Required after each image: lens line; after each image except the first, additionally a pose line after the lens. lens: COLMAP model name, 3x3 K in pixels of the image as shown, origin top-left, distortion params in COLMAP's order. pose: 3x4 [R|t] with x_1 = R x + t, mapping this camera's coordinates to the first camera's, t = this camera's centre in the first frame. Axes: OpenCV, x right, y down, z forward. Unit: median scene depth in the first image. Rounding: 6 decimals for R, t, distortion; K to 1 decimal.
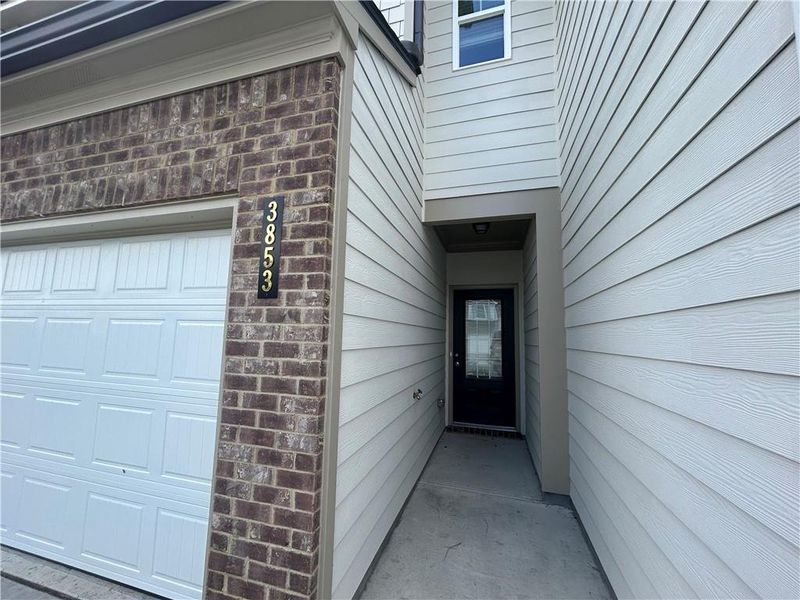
lens RADIAL K [[324.6, 0, 400.0], [0, 324.6, 300.0], [0, 0, 1]] dist [0.000398, 0.000159]
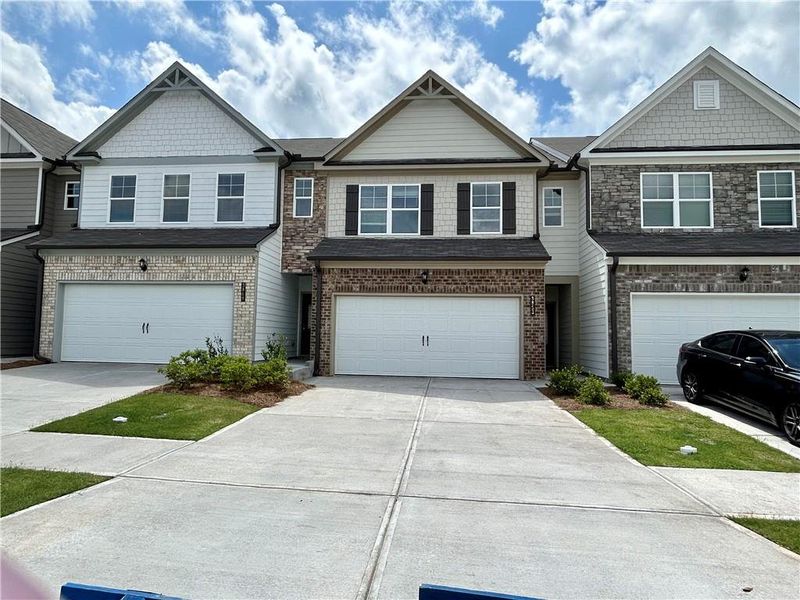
lens RADIAL K [[508.8, 0, 400.0], [0, 508.8, 300.0], [0, 0, 1]] dist [0.000593, 0.000208]
pose [[0.982134, 0.006551, 0.188068, -3.734671], [-0.012595, 0.999441, 0.030958, -0.440581], [-0.187761, -0.032773, 0.981668, -6.159258]]
